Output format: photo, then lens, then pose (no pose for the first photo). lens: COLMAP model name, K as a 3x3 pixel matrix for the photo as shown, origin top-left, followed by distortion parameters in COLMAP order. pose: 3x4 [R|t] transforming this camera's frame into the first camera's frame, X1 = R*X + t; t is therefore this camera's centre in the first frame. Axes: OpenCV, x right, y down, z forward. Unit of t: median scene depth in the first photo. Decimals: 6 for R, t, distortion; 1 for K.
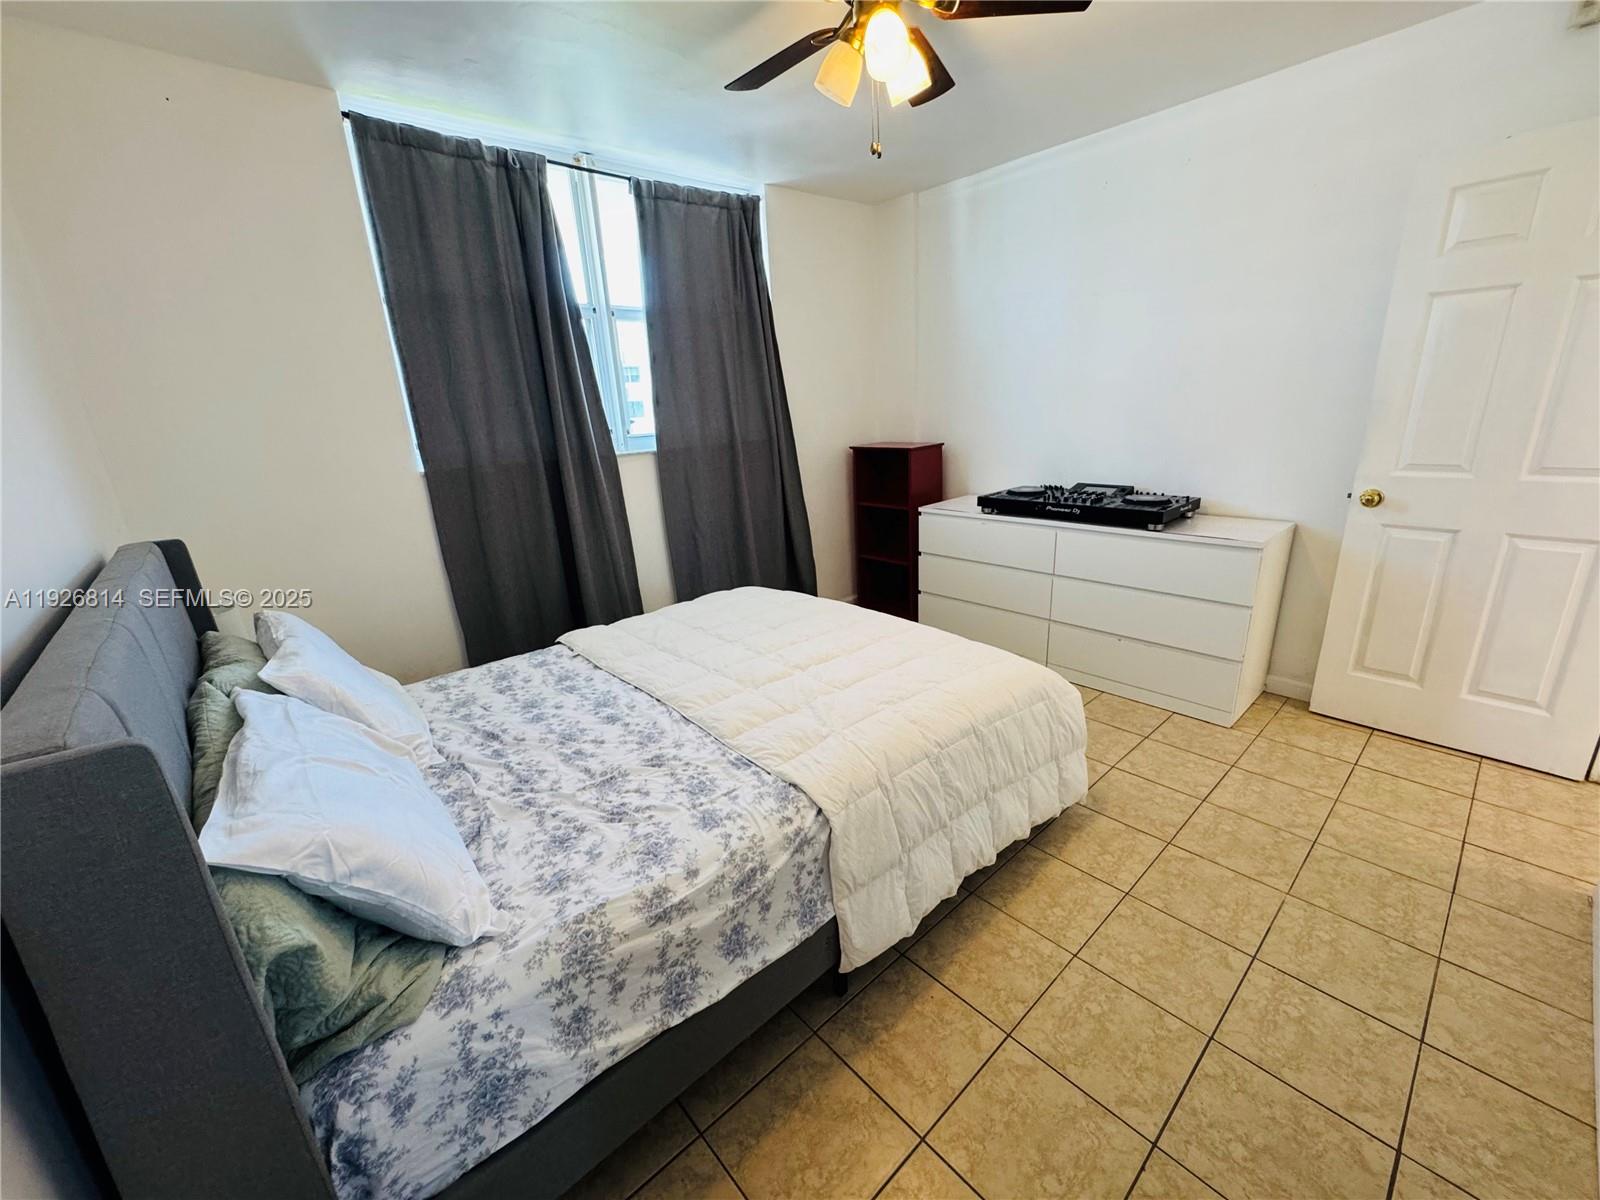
lens RADIAL K [[644.8, 0, 794.5], [0, 644.8, 603.0], [0, 0, 1]] dist [-0.003447, 0.000555]
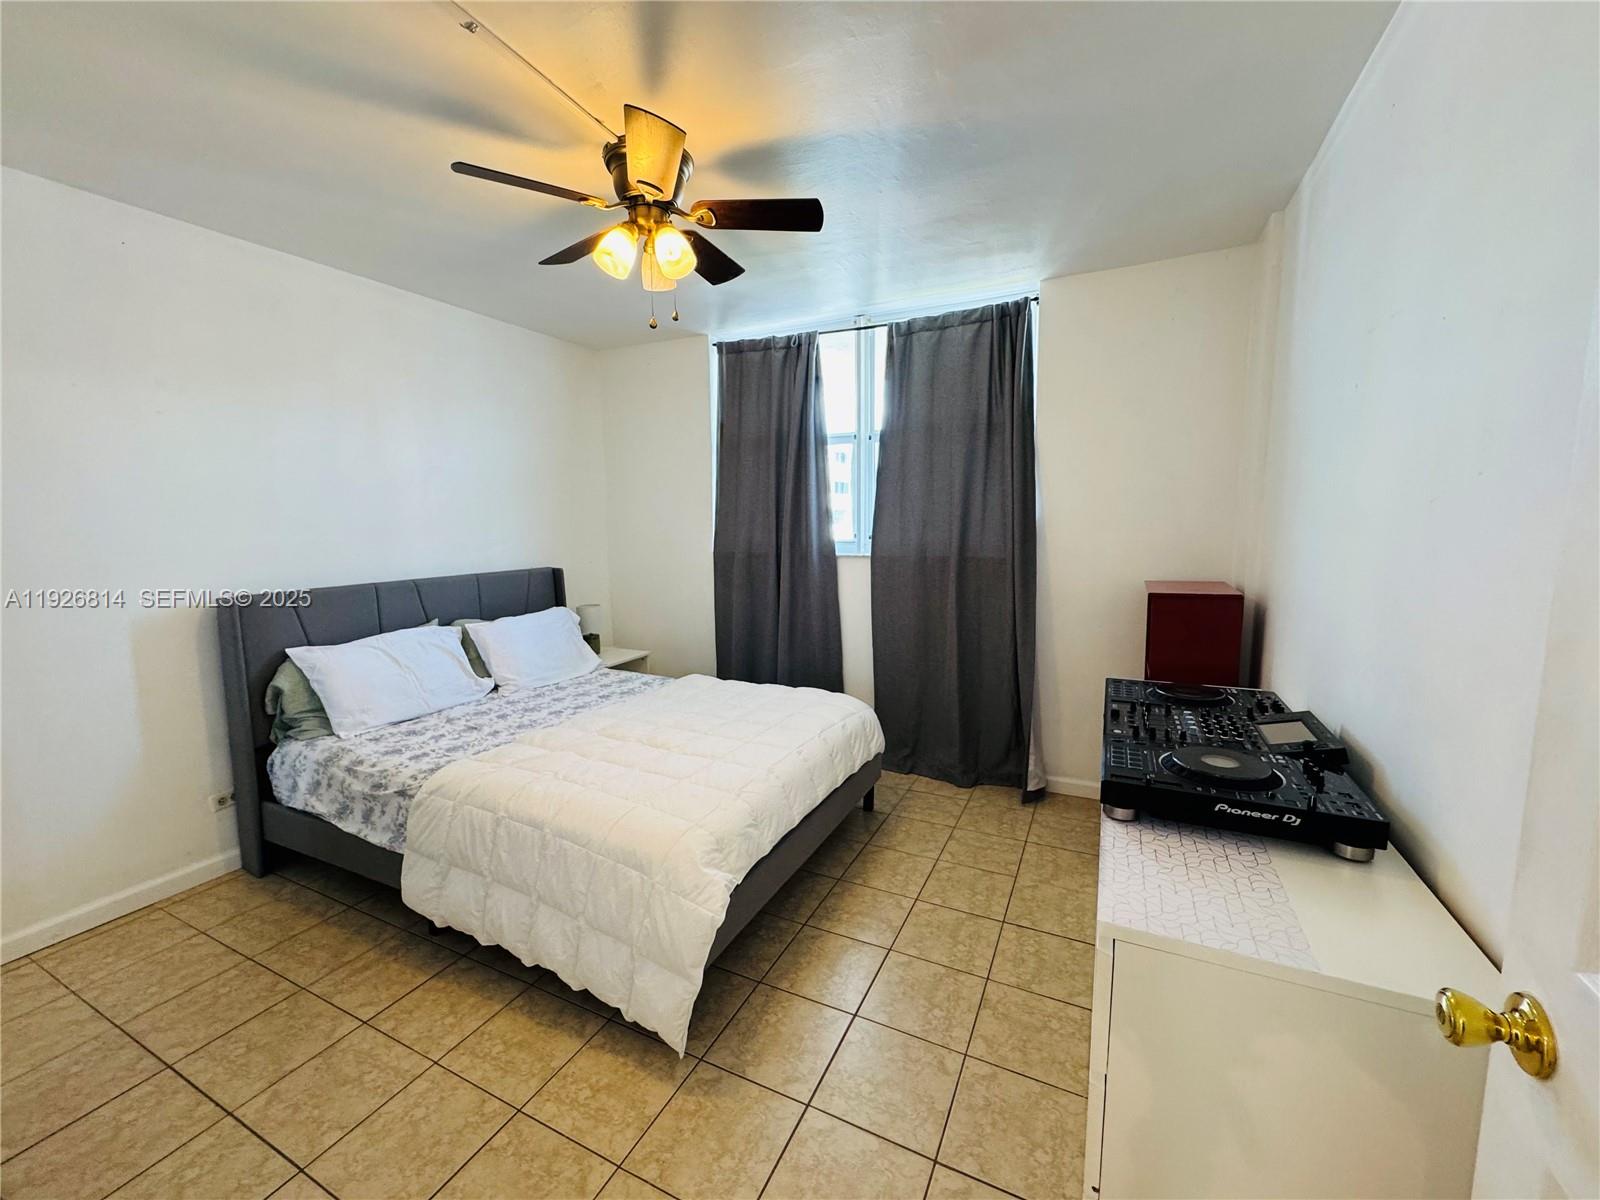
lens RADIAL K [[644.8, 0, 793.2], [0, 644.8, 596.7], [0, 0, 1]] dist [-0.003447, 0.000555]
pose [[0.377999, 0.159143, -0.912025, 1.371780], [-0.284663, 0.957371, 0.049074, -0.345825], [0.880956, 0.241070, 0.407187, 0.852821]]
